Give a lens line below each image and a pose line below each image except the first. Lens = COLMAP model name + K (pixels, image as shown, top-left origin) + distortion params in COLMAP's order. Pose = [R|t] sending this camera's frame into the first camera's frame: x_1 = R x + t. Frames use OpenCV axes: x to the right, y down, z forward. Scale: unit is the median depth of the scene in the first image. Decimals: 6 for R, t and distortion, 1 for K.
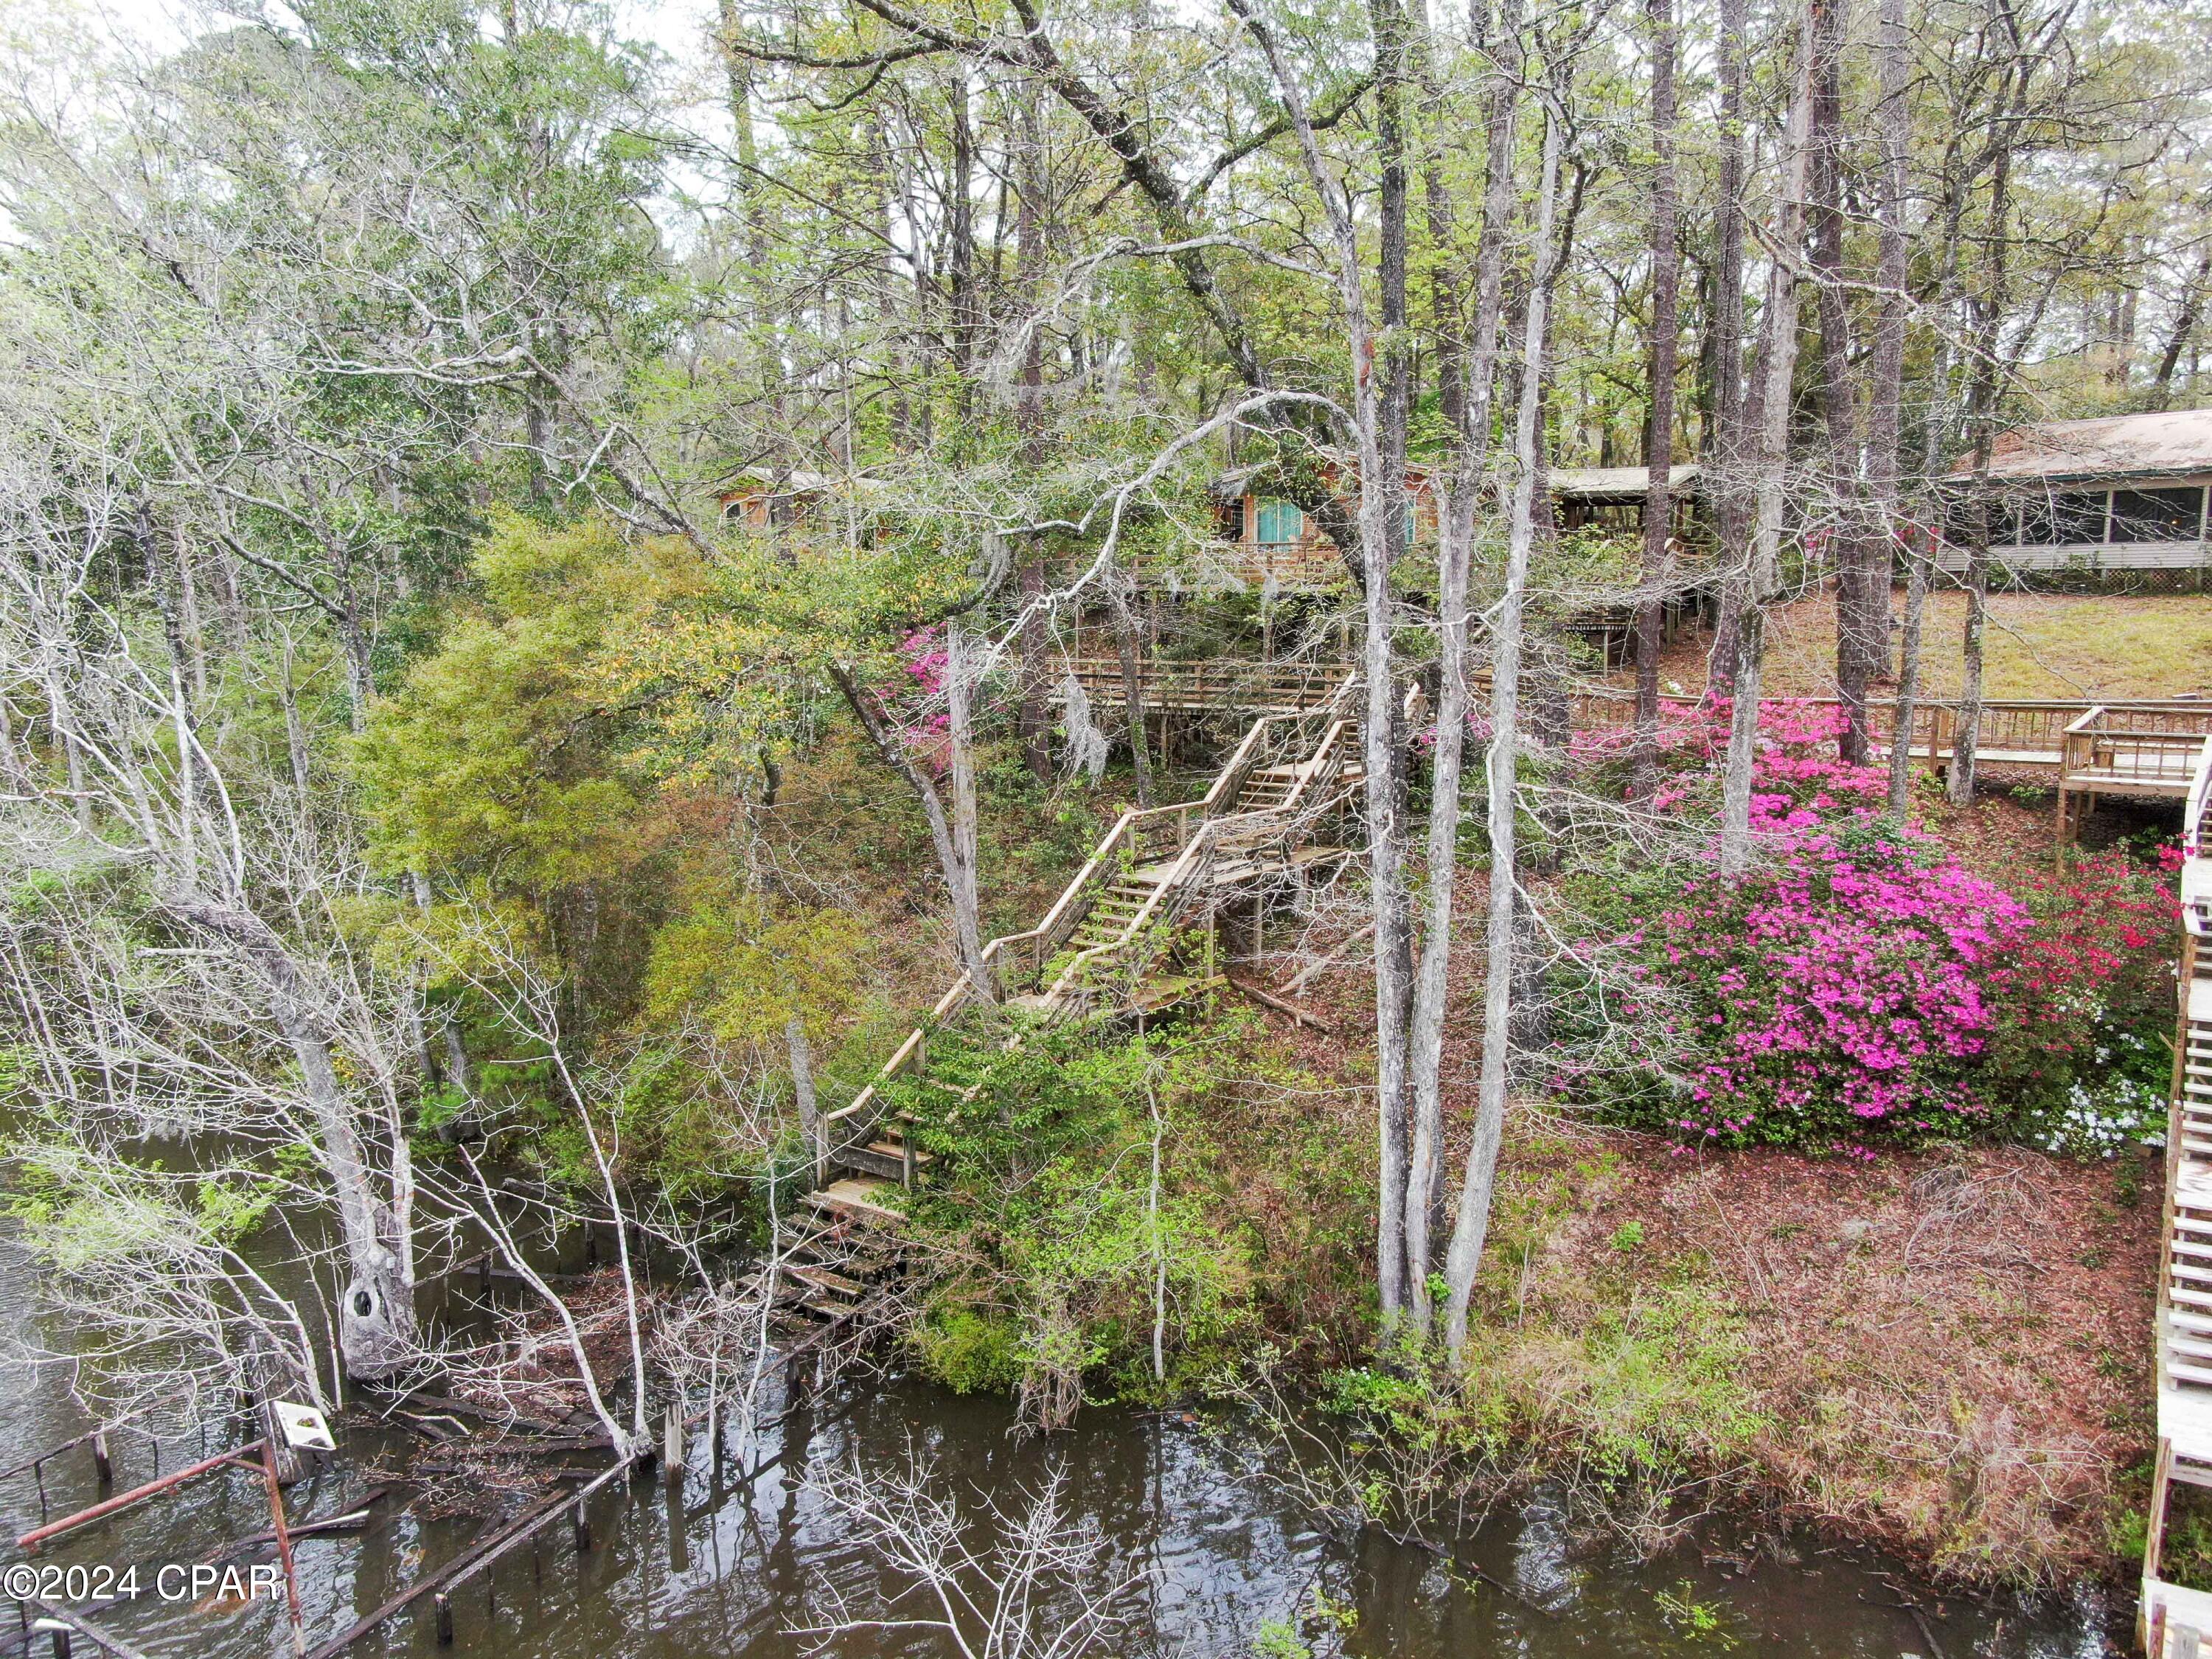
lens RADIAL K [[1587.3, 0, 1114.4], [0, 1587.3, 832.4], [0, 0, 1]] dist [-0.019953, 0.007879]
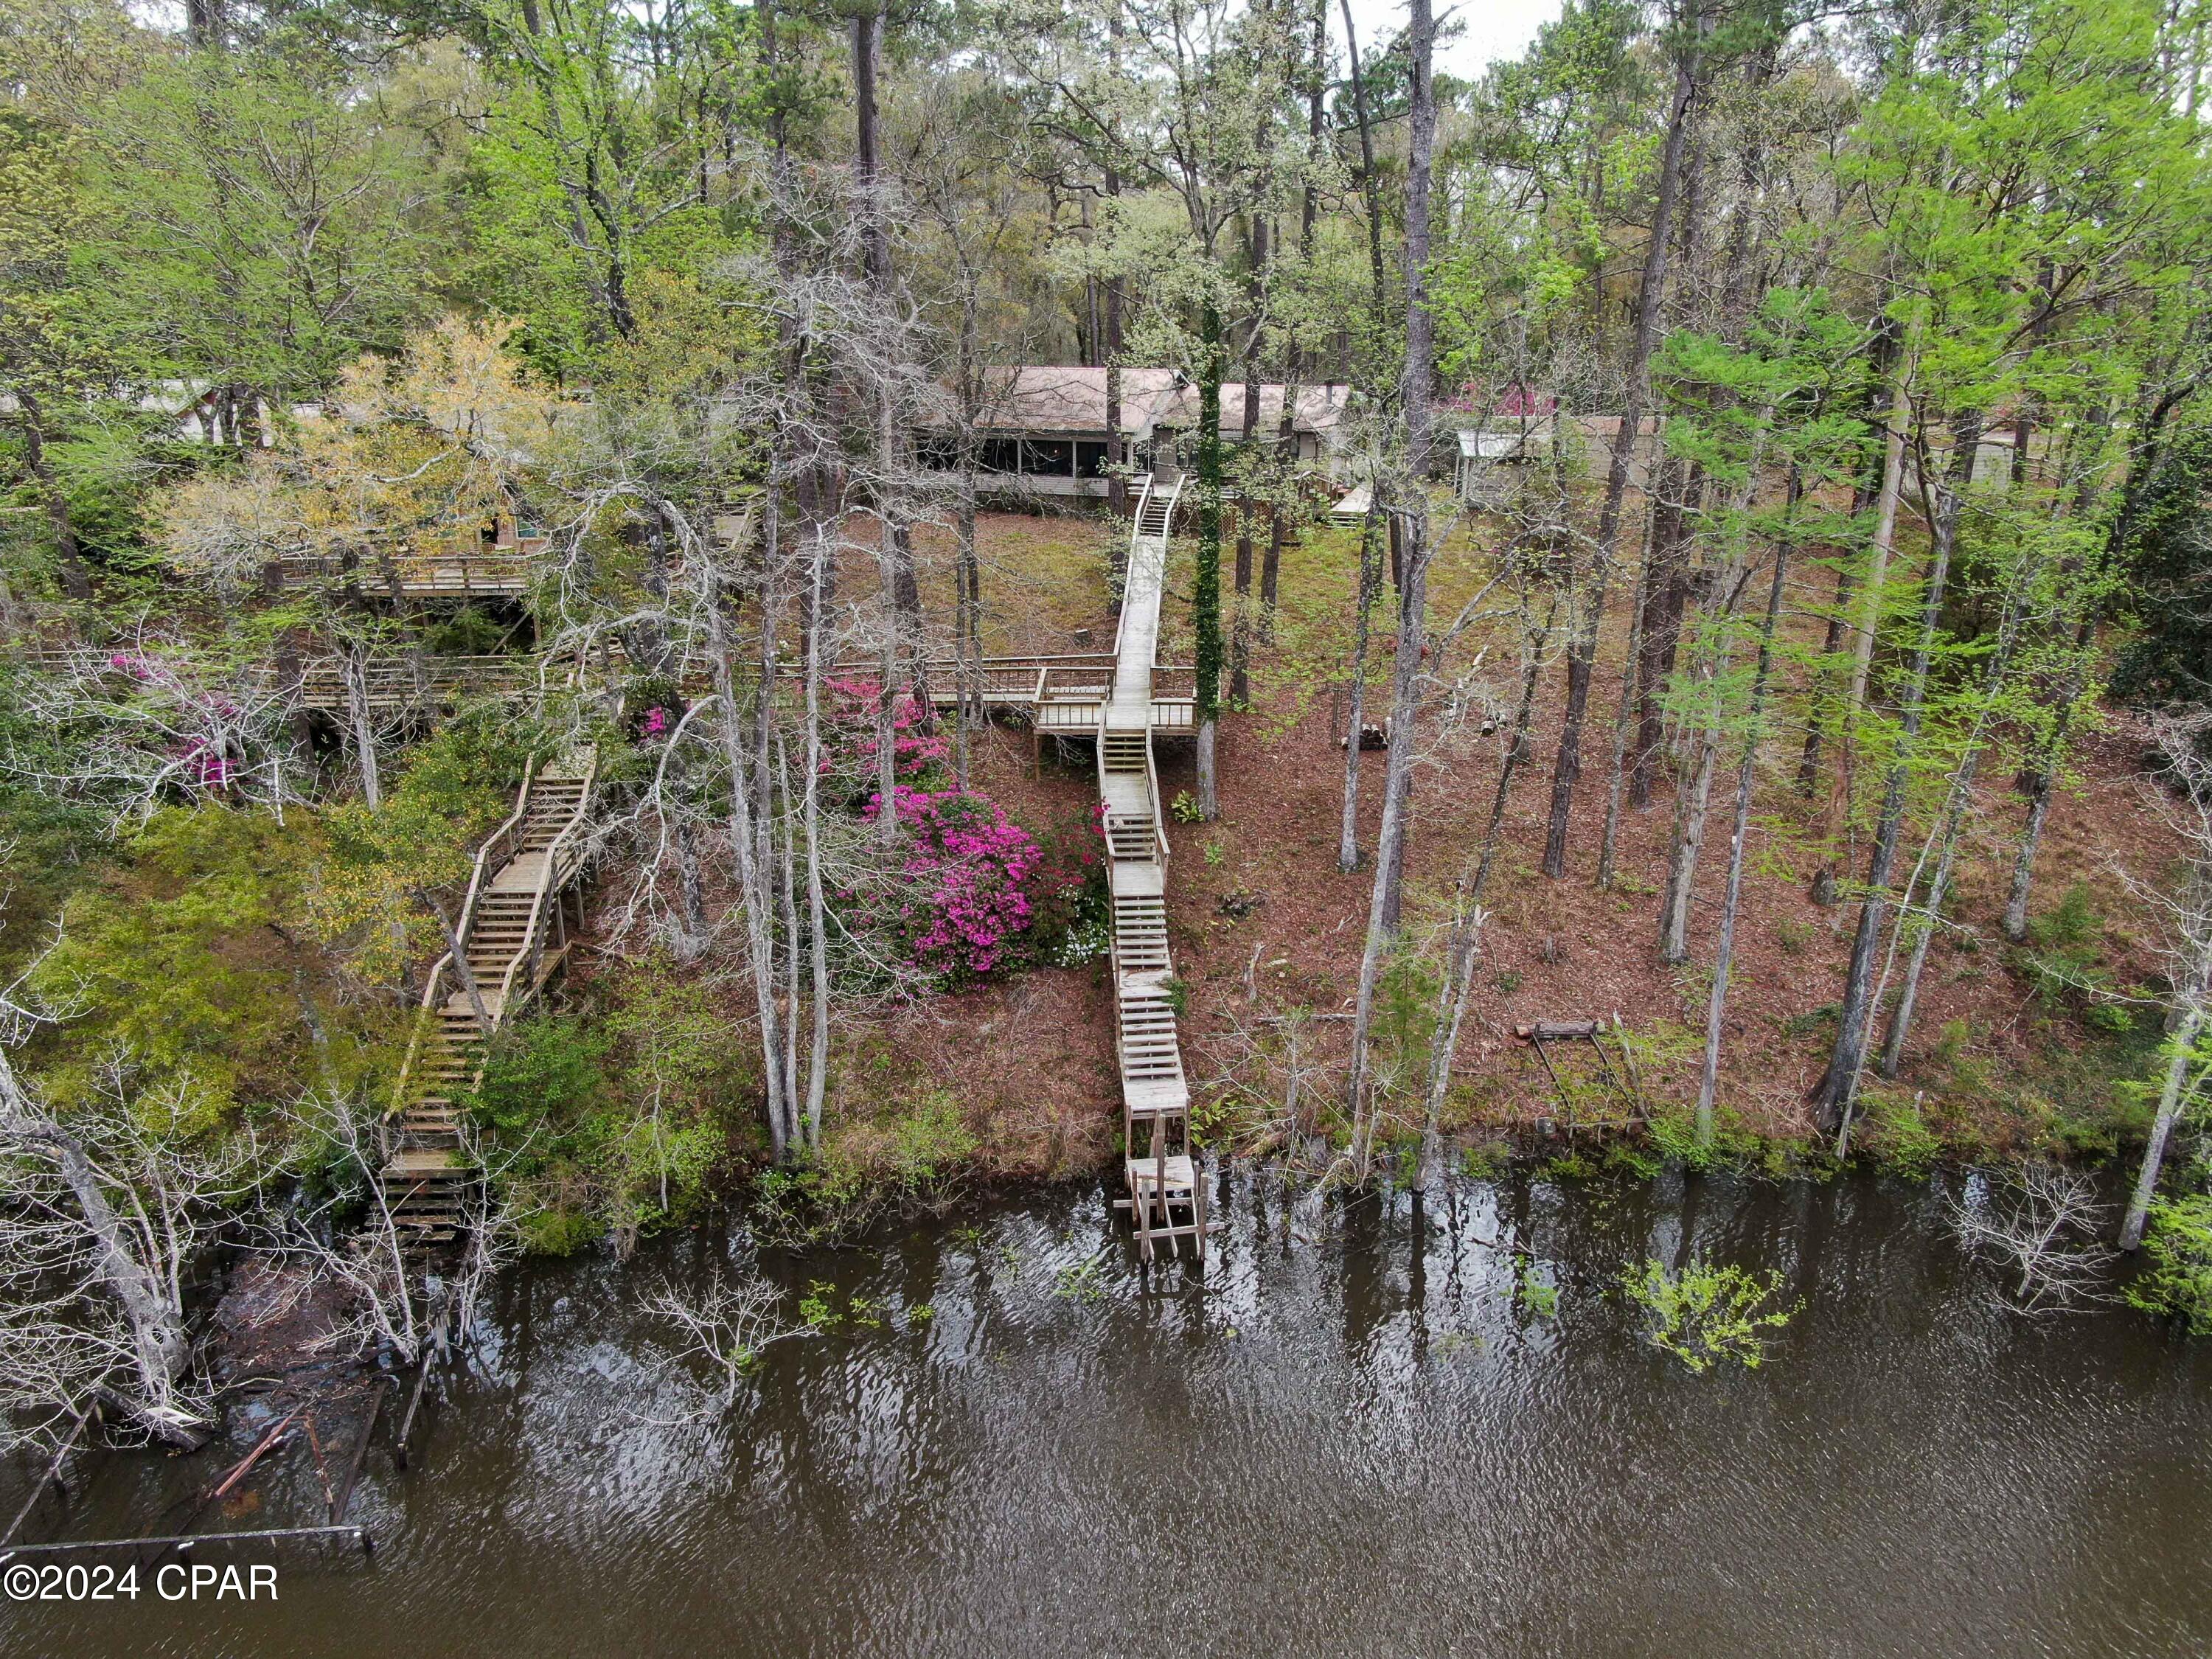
lens RADIAL K [[1585.1, 0, 1107.5], [0, 1585.1, 834.4], [0, 0, 1]] dist [-0.015469, 0.002392]
pose [[0.804237, -0.191408, 0.562642, -0.468847], [0.081464, 0.973285, 0.214662, -0.391919], [-0.588699, -0.126804, 0.798344, -0.632025]]
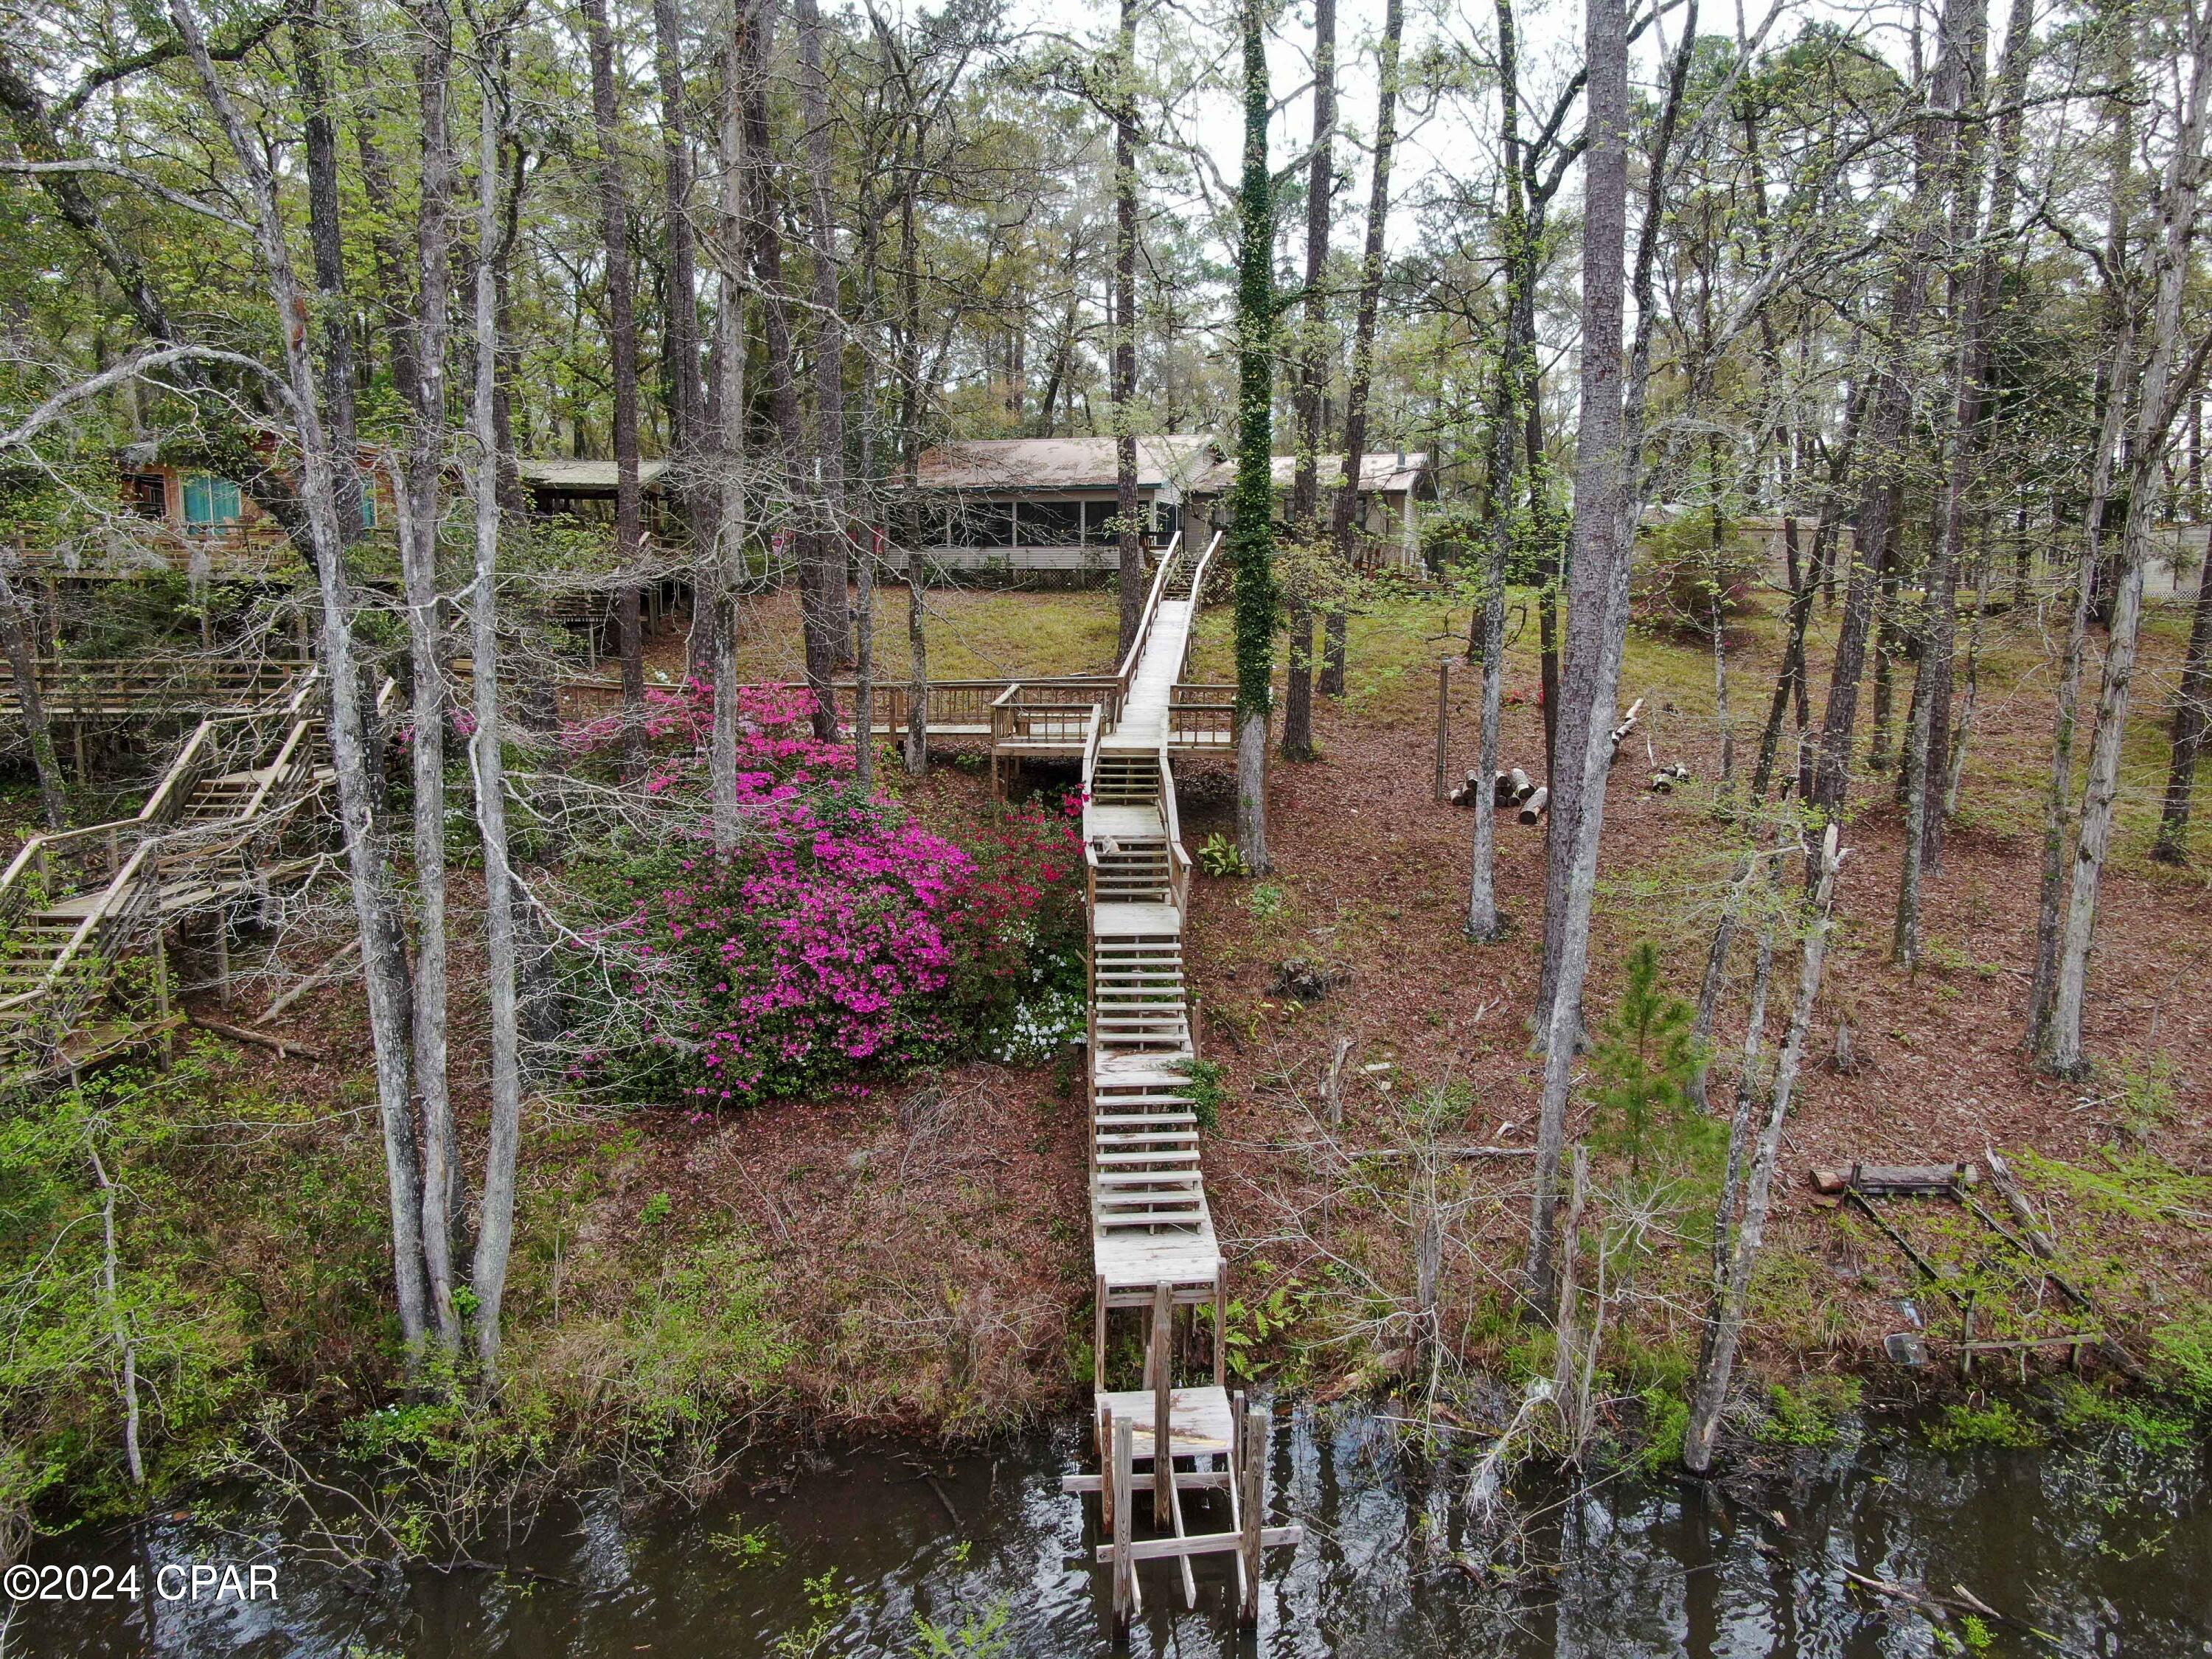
lens RADIAL K [[1585.1, 0, 1107.5], [0, 1585.1, 834.4], [0, 0, 1]] dist [-0.015469, 0.002392]
pose [[0.820077, -0.076283, 0.567146, 0.001740], [0.074413, 0.996876, 0.026485, 0.008319], [-0.567394, 0.020483, 0.823191, -0.013908]]
